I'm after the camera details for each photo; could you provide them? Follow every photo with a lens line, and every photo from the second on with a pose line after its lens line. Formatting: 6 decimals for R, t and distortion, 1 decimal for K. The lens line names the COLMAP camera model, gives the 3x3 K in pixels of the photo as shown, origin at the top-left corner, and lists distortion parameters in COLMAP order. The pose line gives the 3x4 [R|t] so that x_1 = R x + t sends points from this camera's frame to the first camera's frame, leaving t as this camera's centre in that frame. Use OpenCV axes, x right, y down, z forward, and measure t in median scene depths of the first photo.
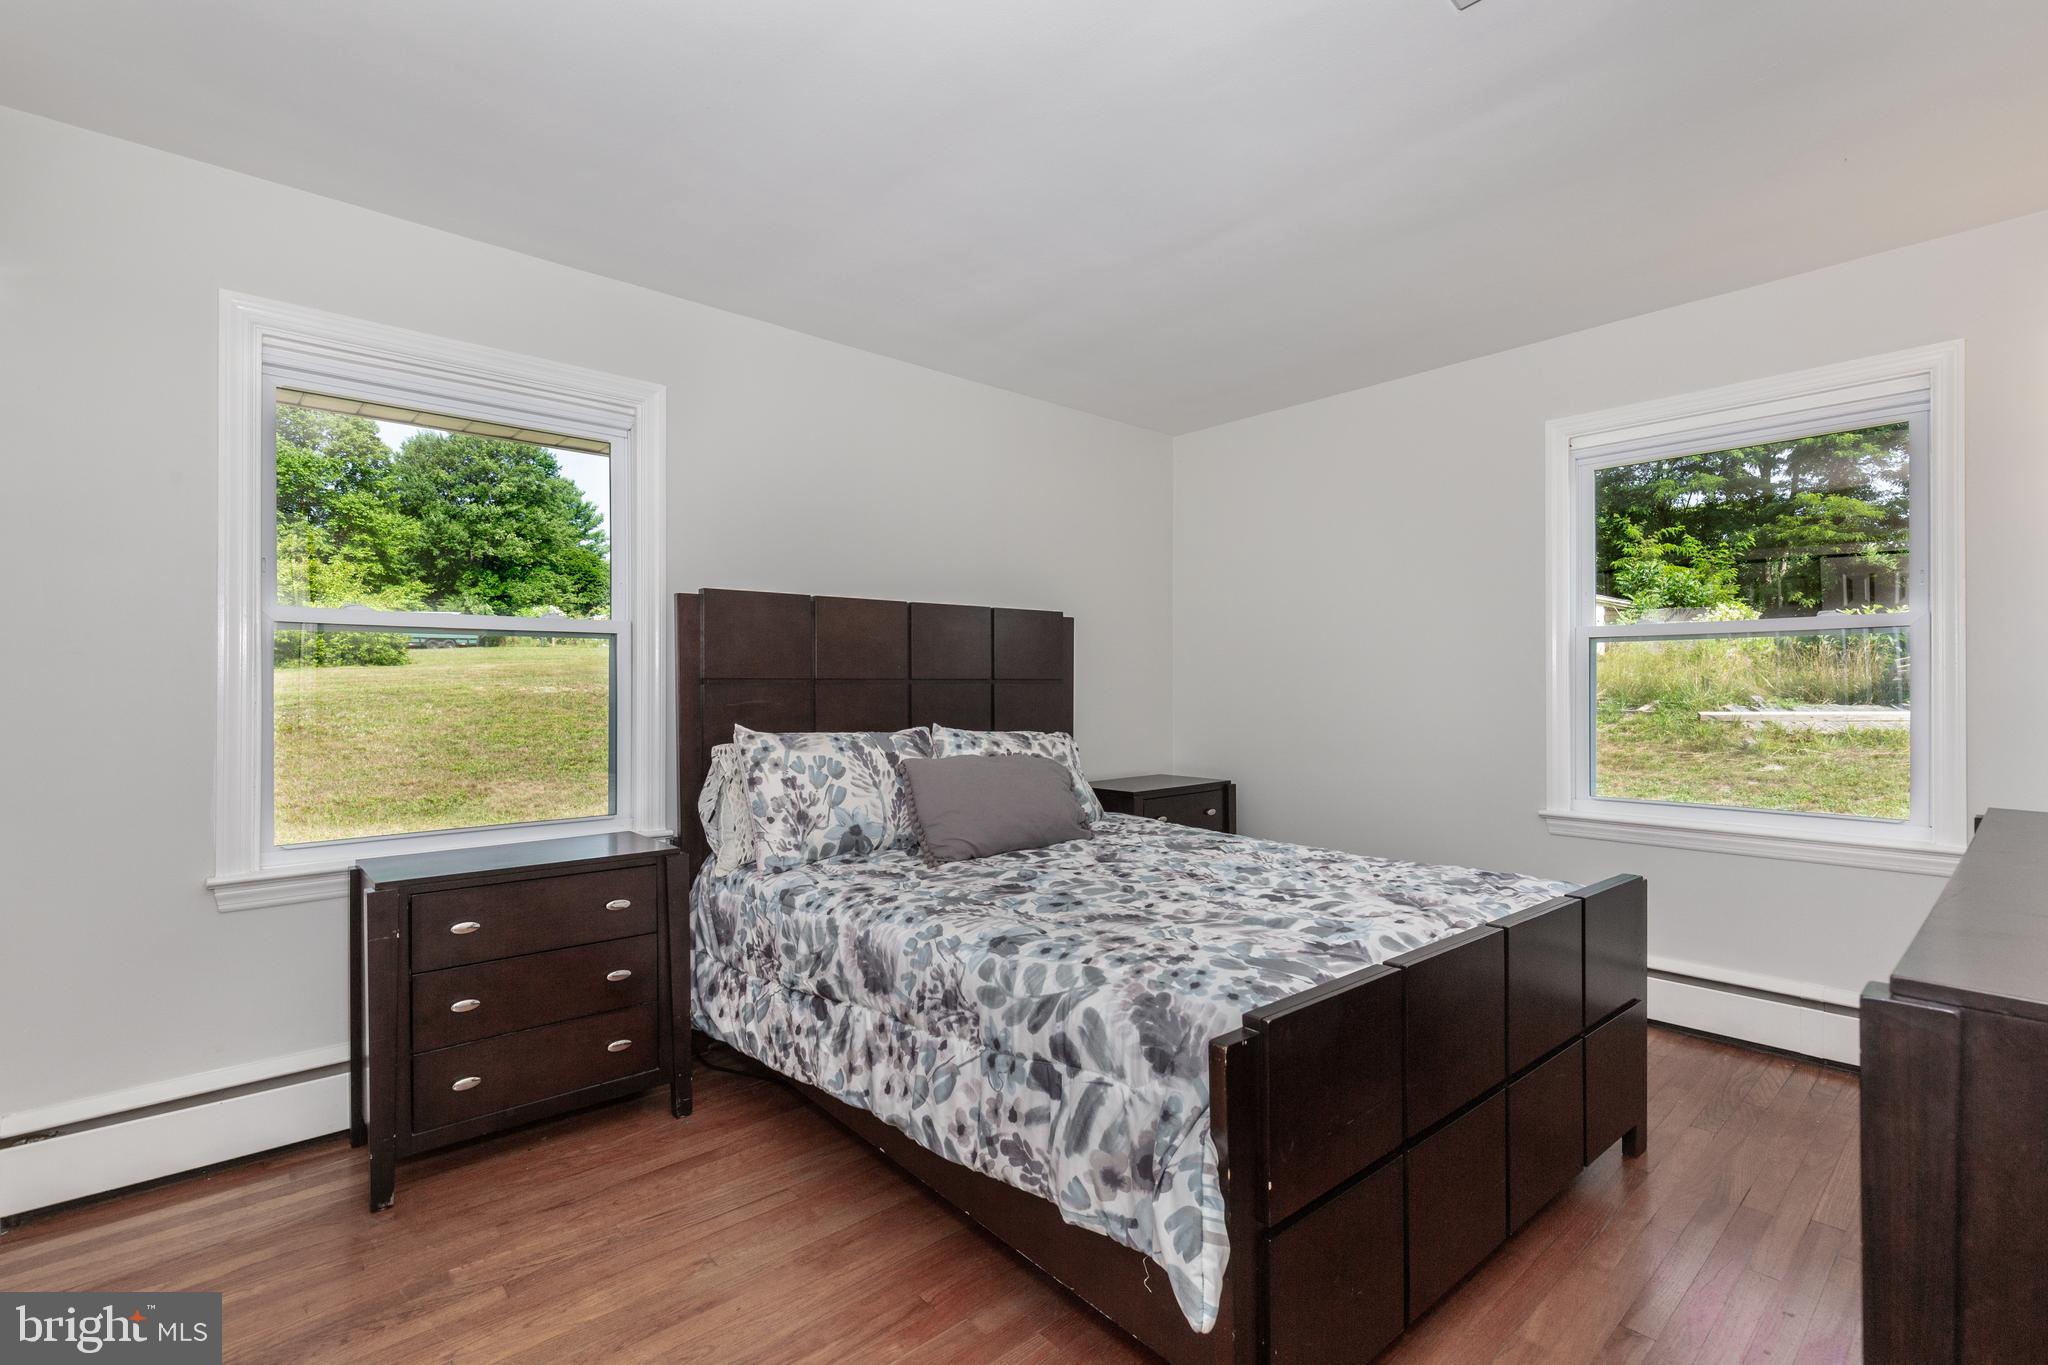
lens RADIAL K [[883.7, 0, 1024.0], [0, 883.7, 682.5], [0, 0, 1]] dist [0.002108, 0.000233]
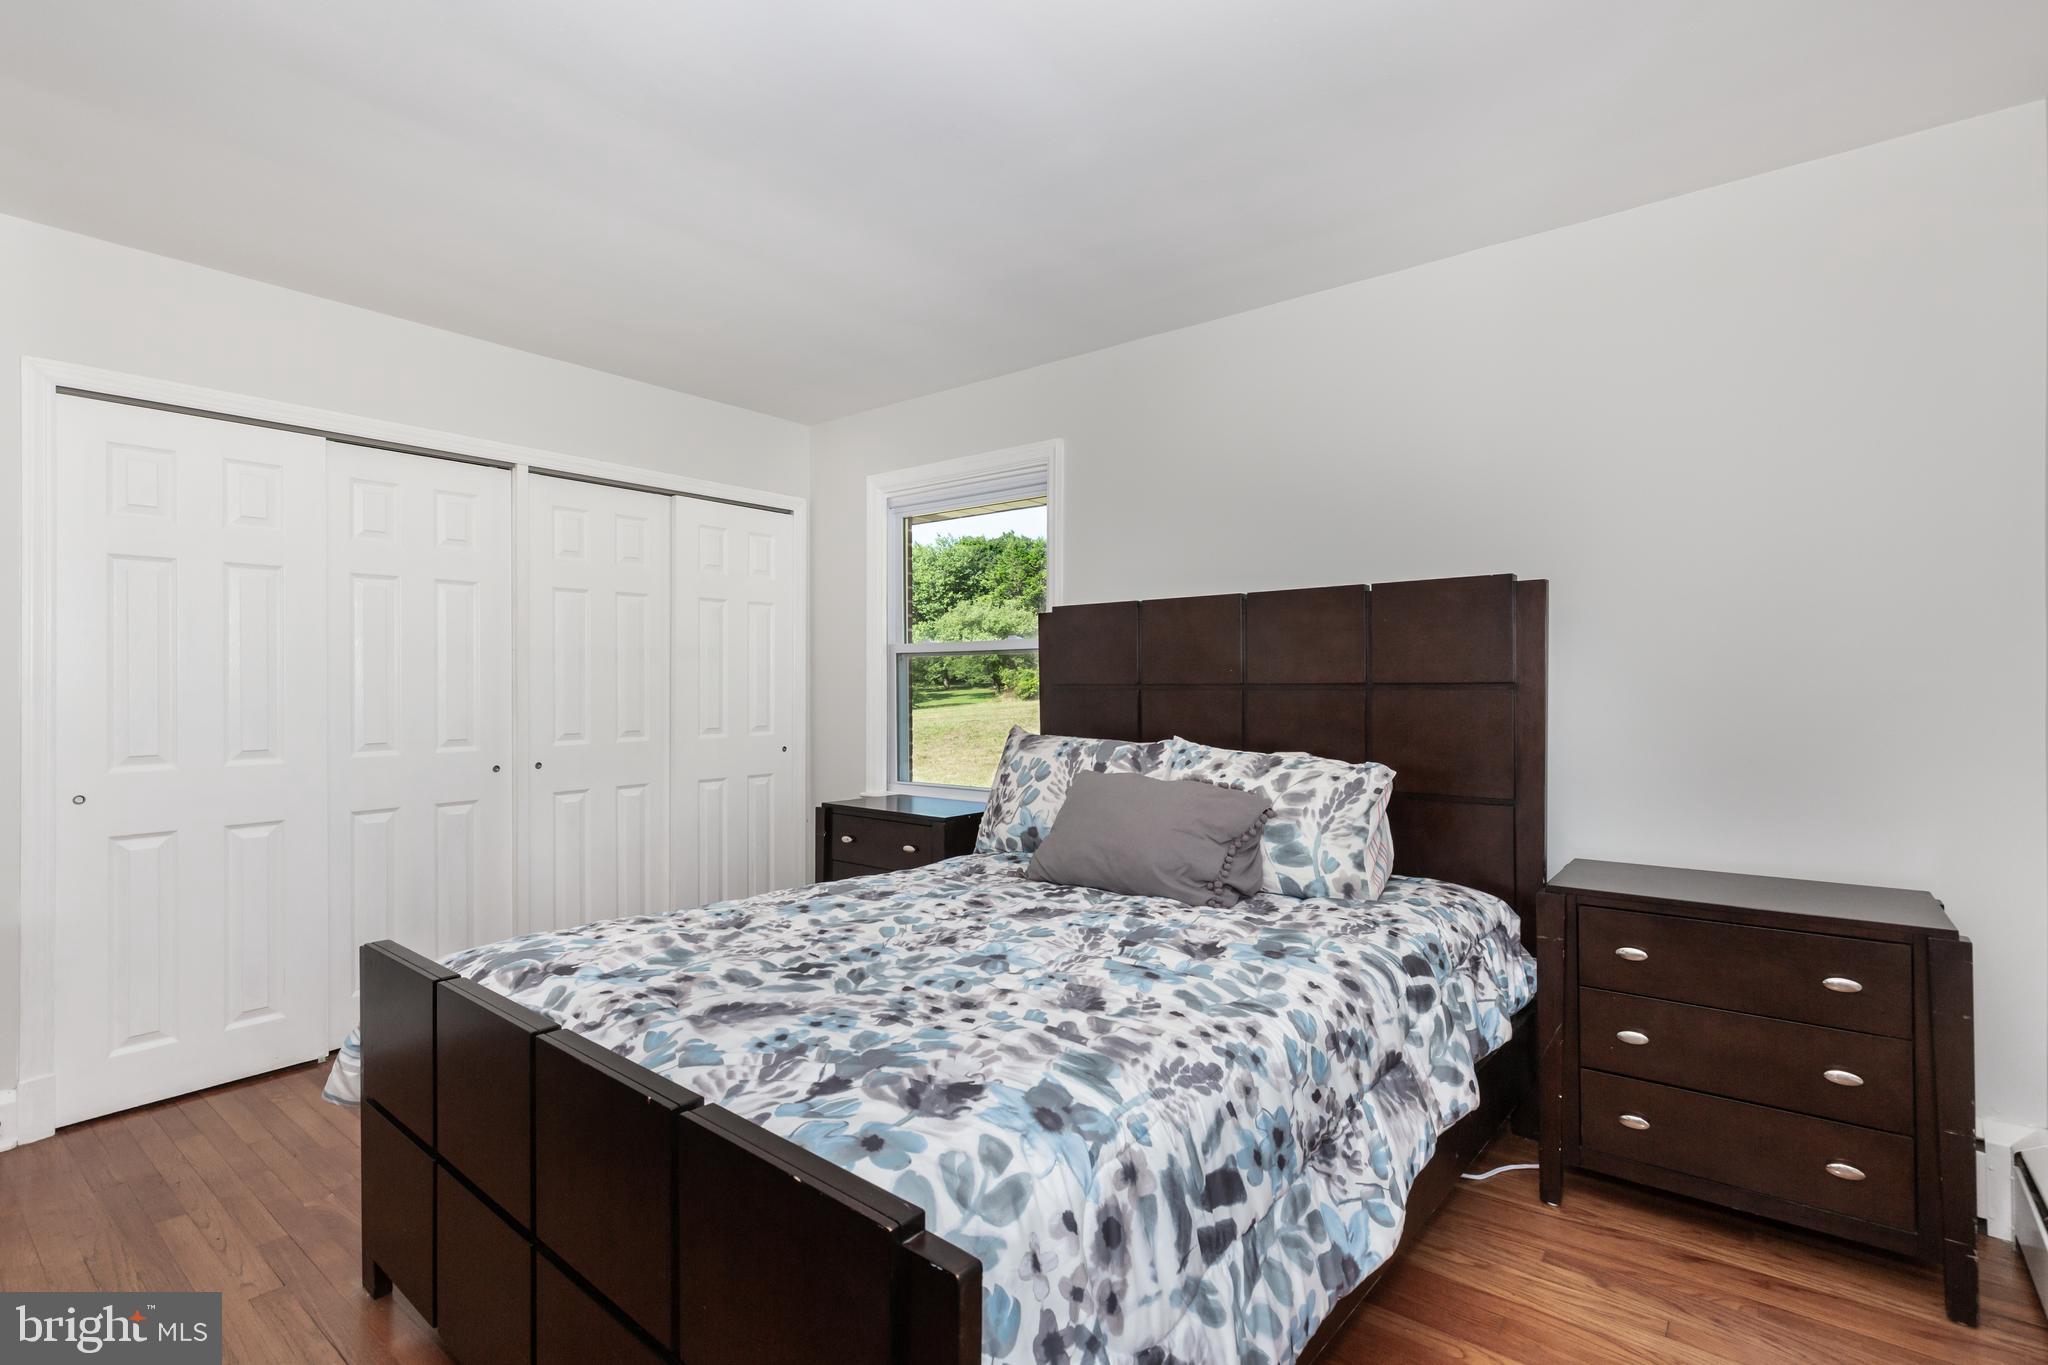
lens RADIAL K [[941.8, 0, 1030.9], [0, 941.8, 691.5], [0, 0, 1]] dist [0.000670, 0.000544]
pose [[0.148435, 0.009019, -0.988881, 0.922503], [0.000193, 0.999958, 0.009149, -0.008648], [0.988922, -0.001549, 0.148427, 0.850005]]
